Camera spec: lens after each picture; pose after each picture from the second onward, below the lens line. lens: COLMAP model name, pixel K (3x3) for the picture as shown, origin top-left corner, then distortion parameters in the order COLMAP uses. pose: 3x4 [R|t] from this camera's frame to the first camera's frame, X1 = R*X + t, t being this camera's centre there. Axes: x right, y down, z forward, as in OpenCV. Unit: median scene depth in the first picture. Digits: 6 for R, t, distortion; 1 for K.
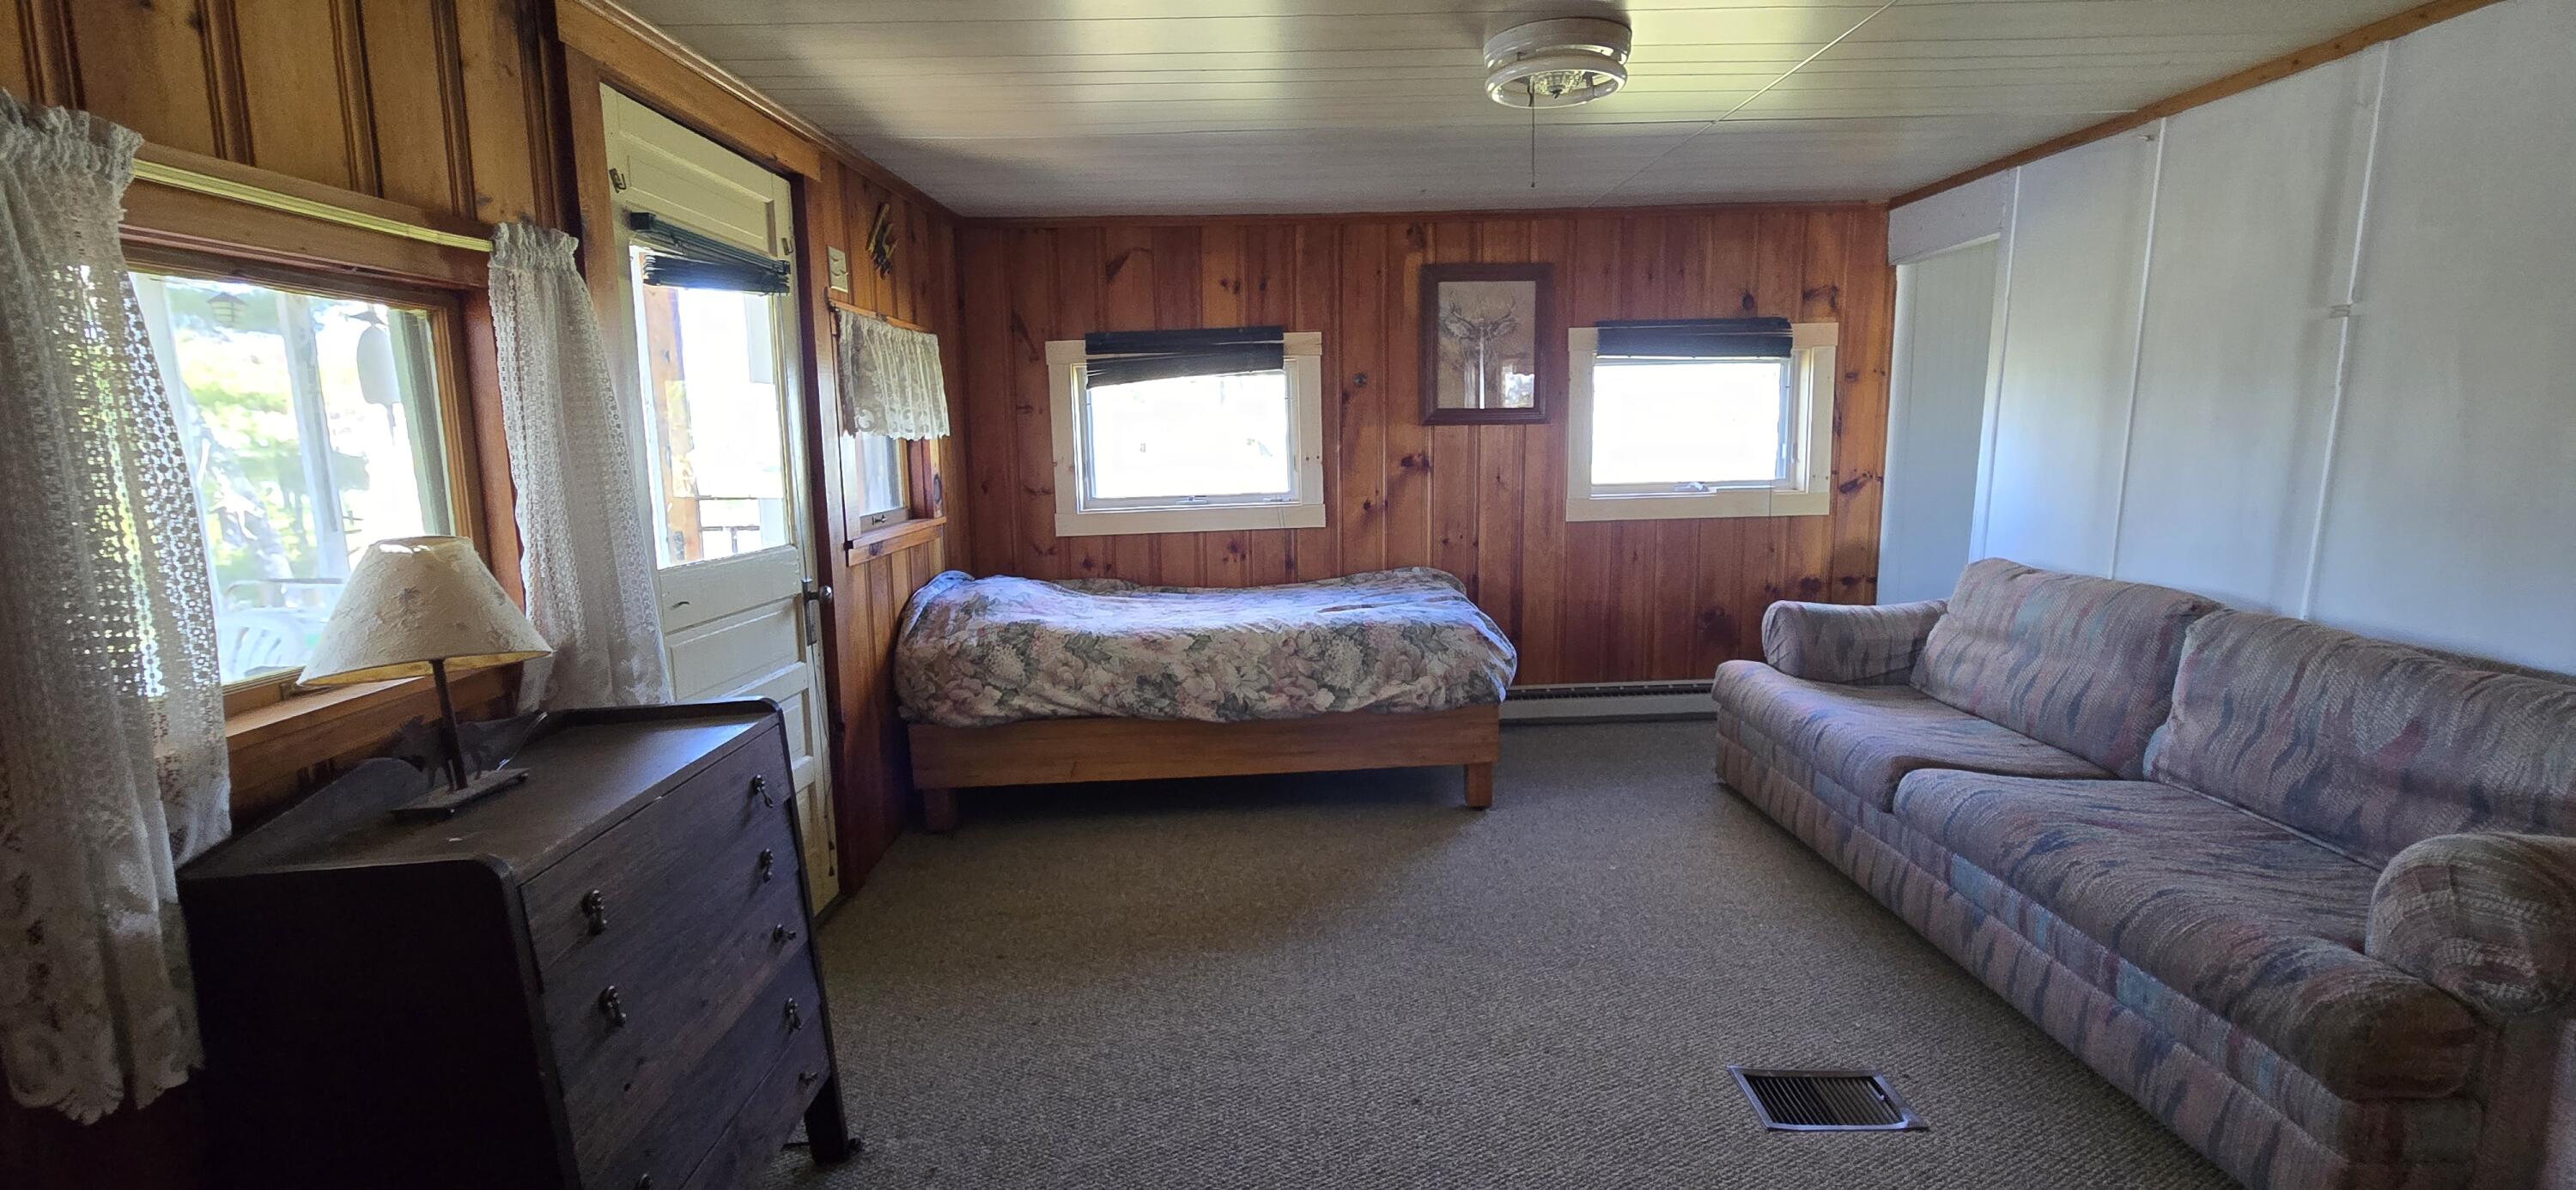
lens RADIAL K [[1058.0, 0, 1297.3], [0, 1058.0, 584.2], [0, 0, 1]] dist [-0.001391, 0.000294]
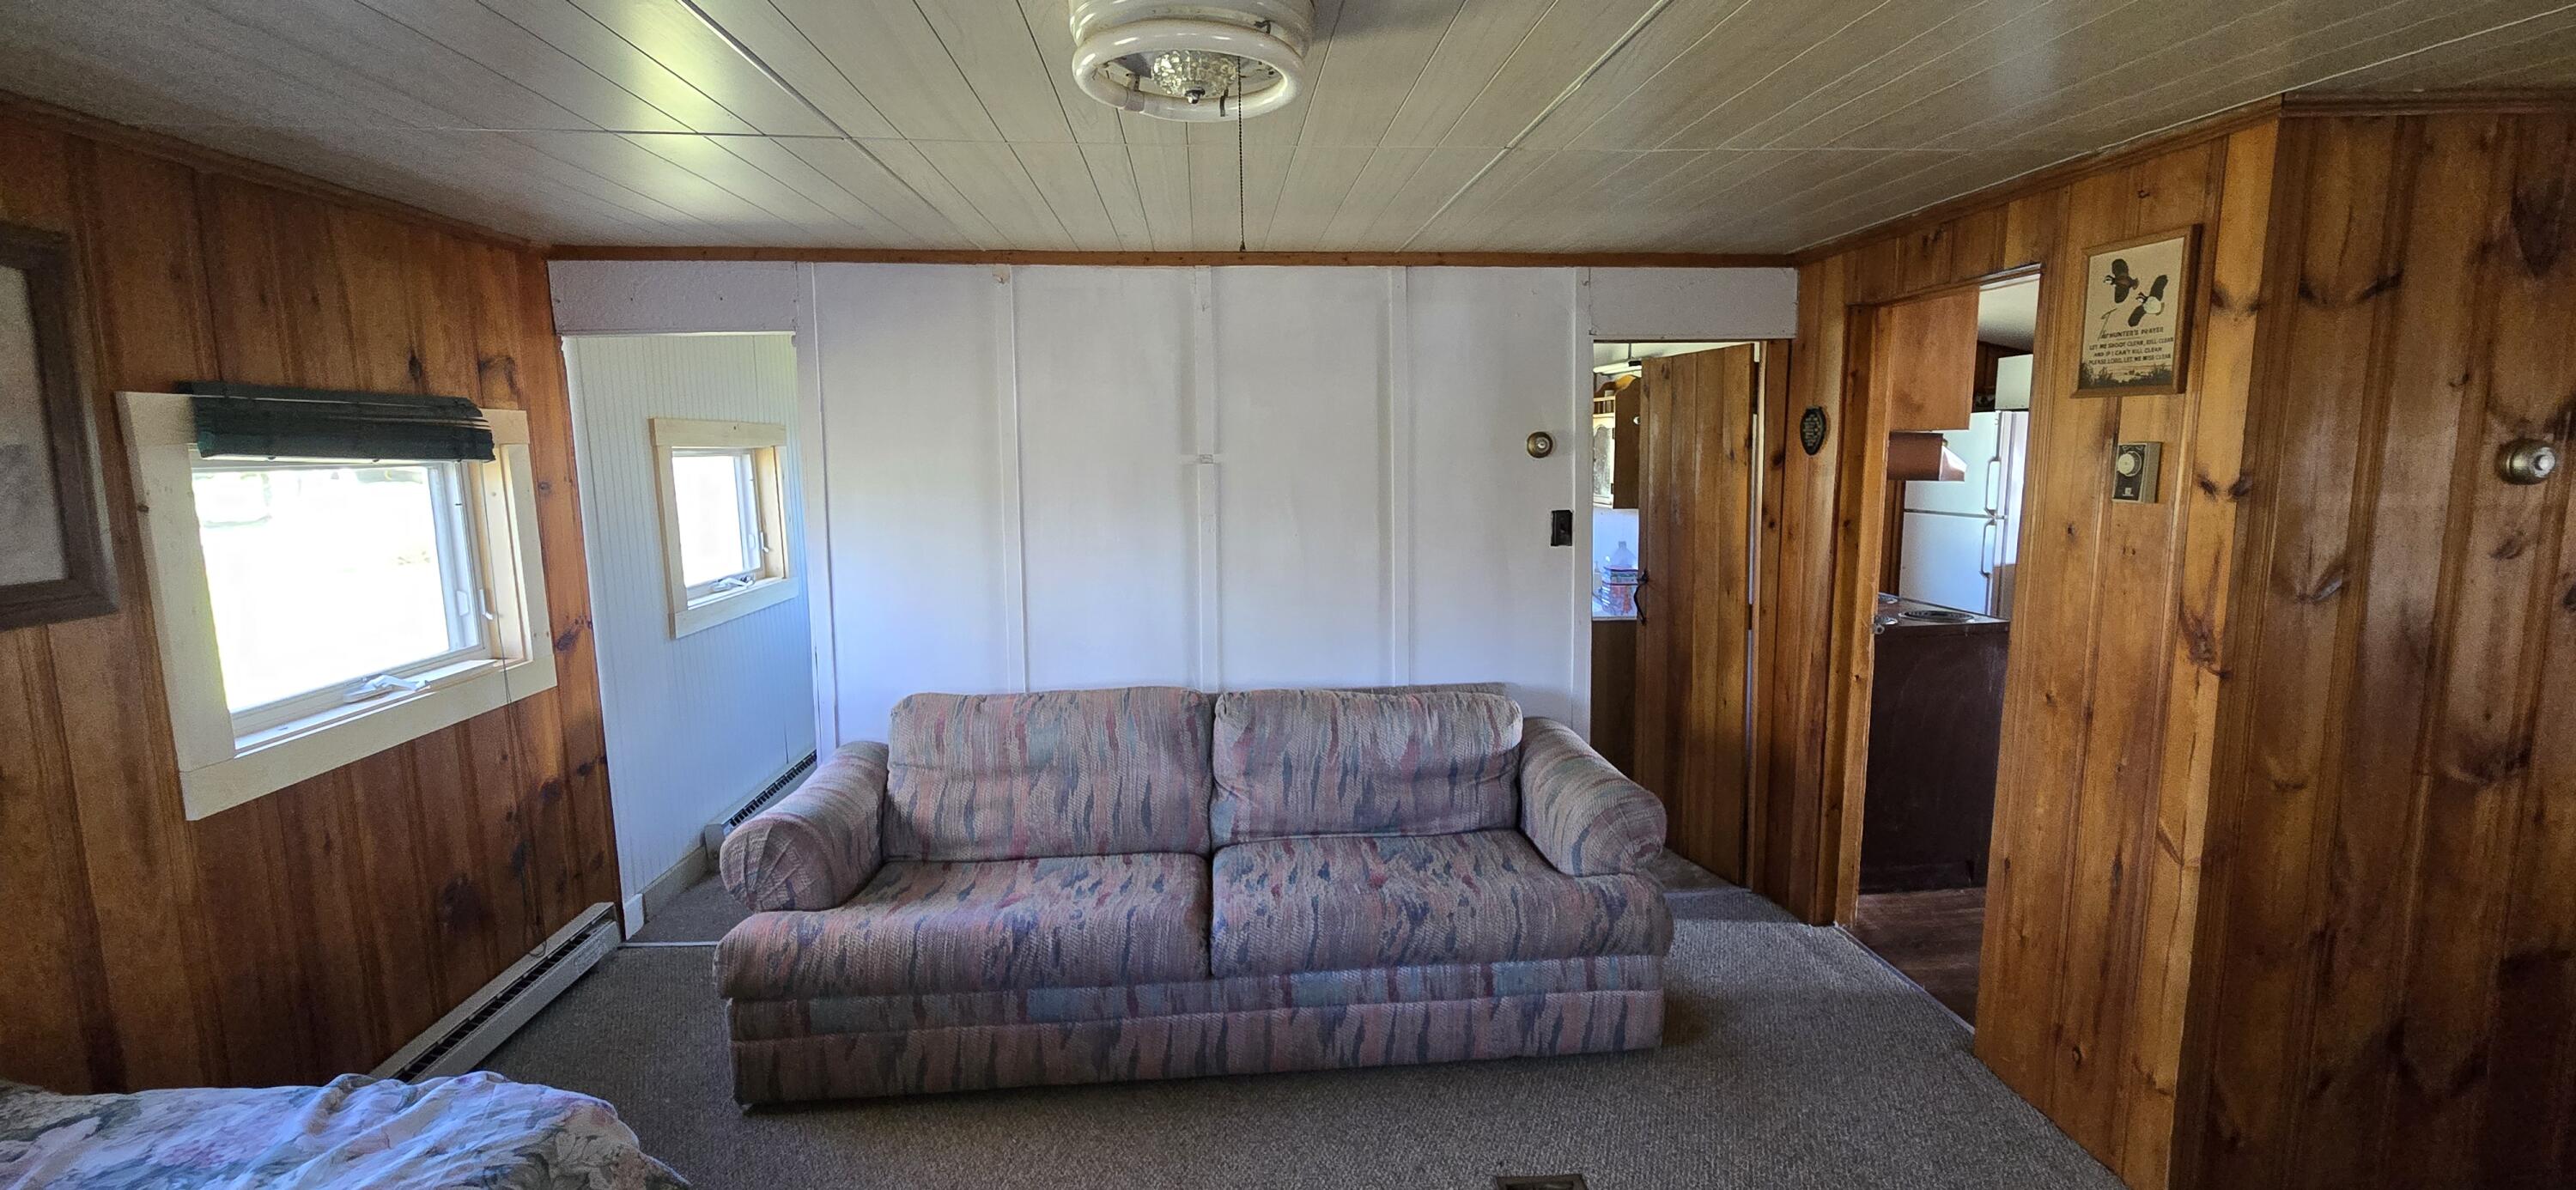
lens RADIAL K [[1058.0, 0, 1299.2], [0, 1058.0, 588.2], [0, 0, 1]] dist [-0.001391, 0.000294]
pose [[-0.058977, -0.112598, 0.991889, -0.211975], [0.159209, 0.979839, 0.120697, -0.139691], [-0.985482, 0.165036, -0.039861, 0.559408]]
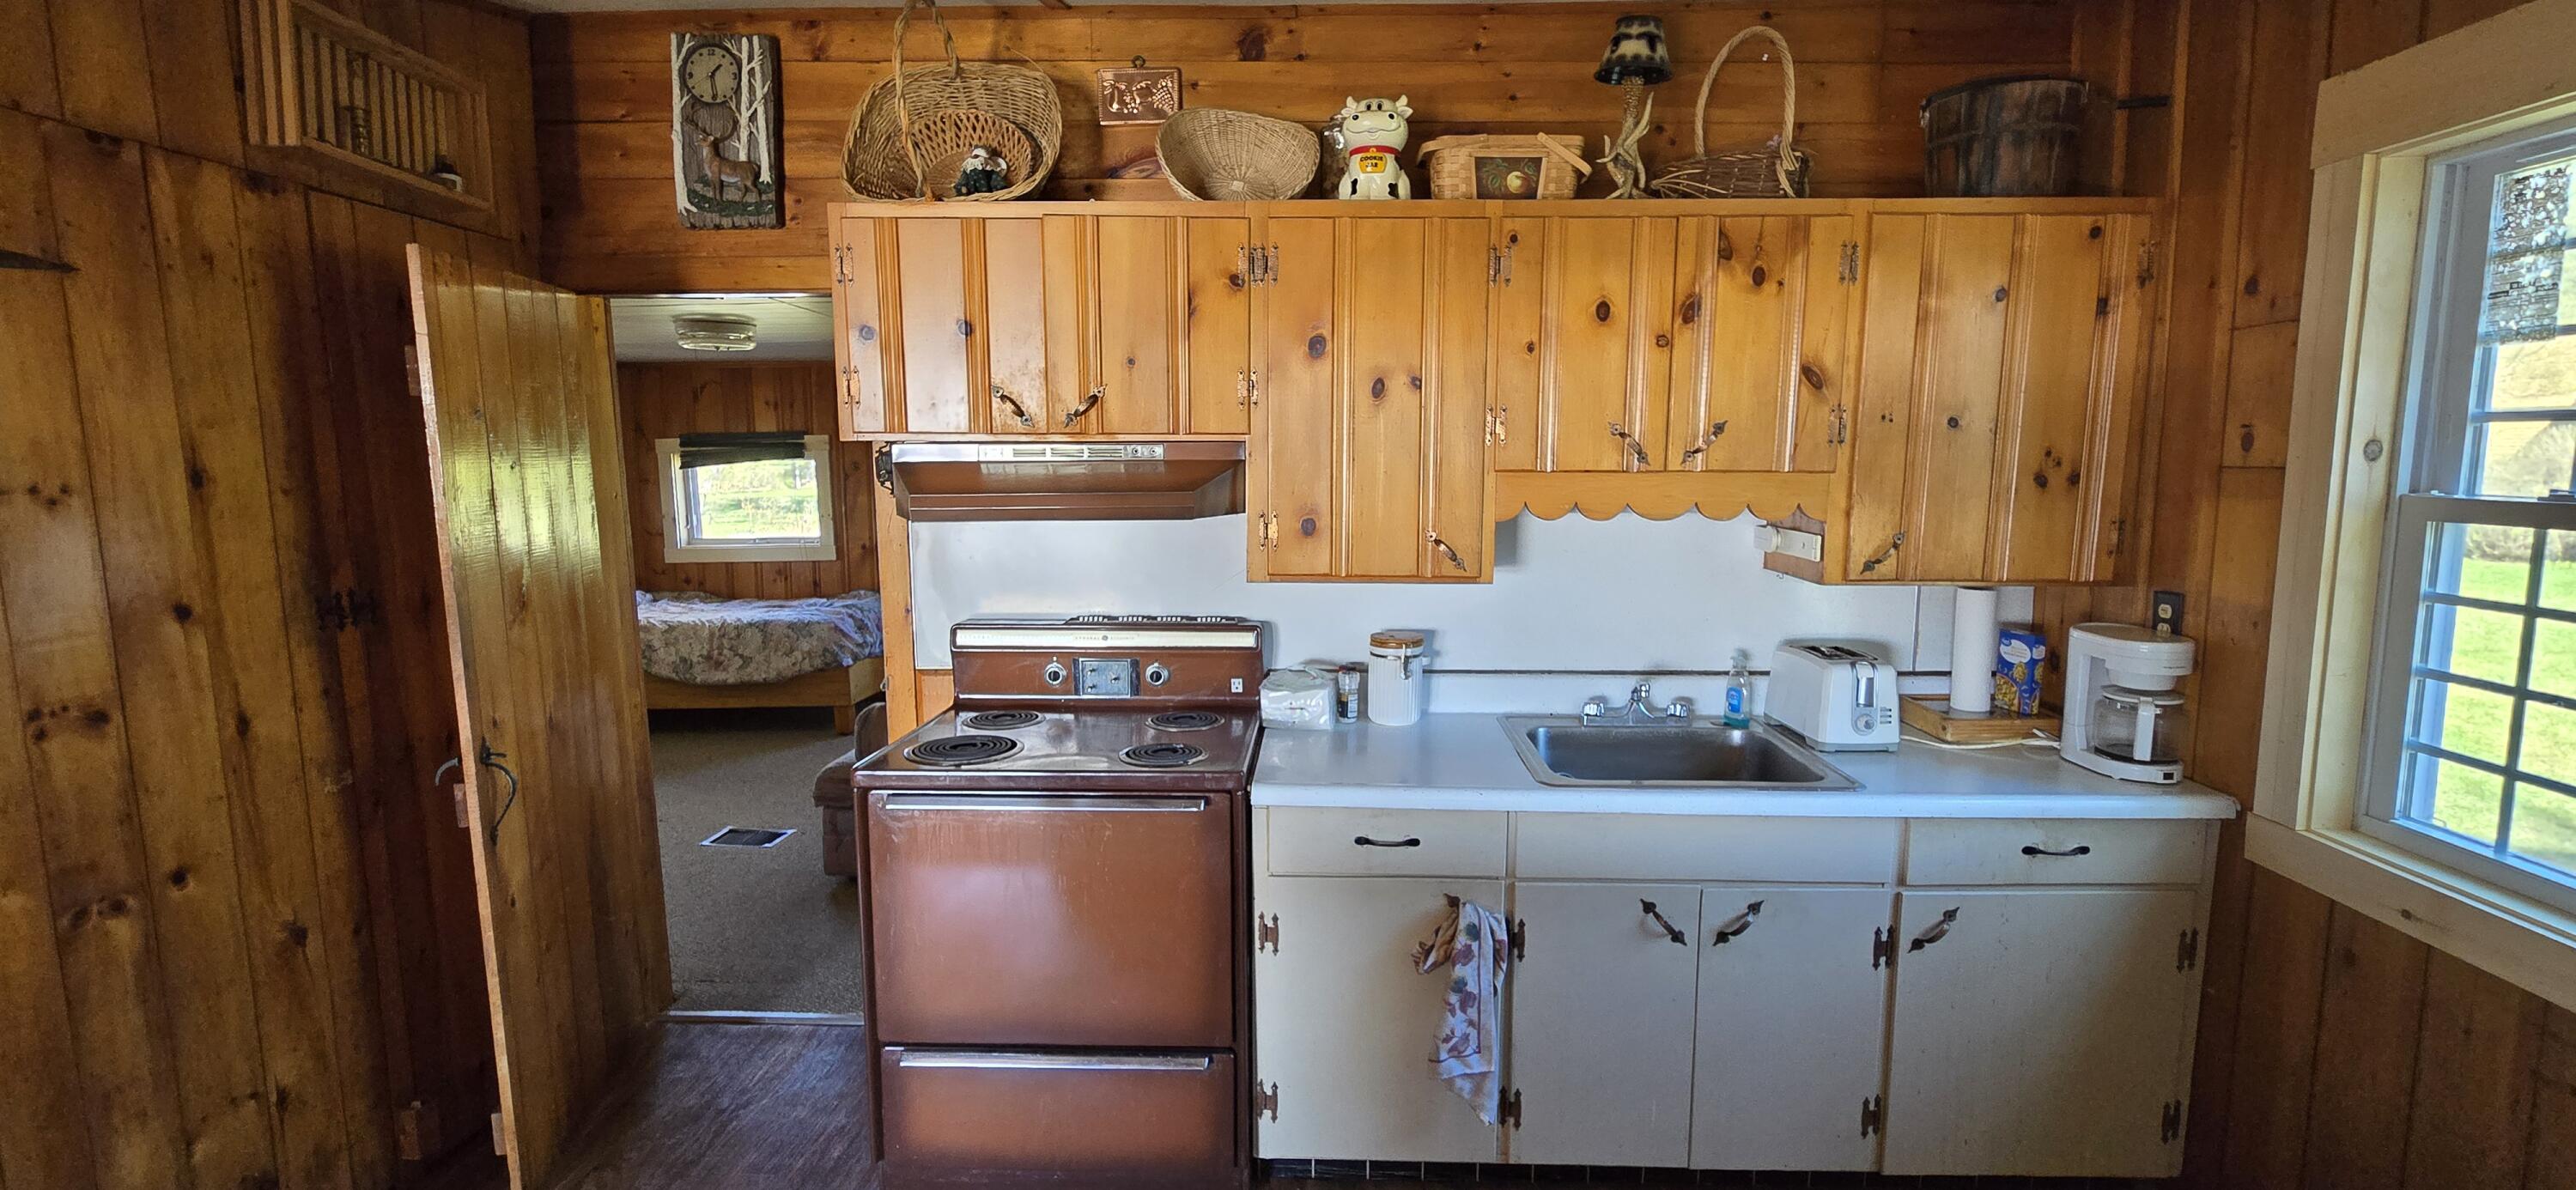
lens RADIAL K [[1058.0, 0, 1302.8], [0, 1058.0, 587.2], [0, 0, 1]] dist [-0.001391, 0.000294]
pose [[0.998274, 0.021076, -0.054817, 0.810214], [-0.022220, 0.999546, -0.020342, 0.000856], [0.054364, 0.021525, 0.998289, -0.510290]]
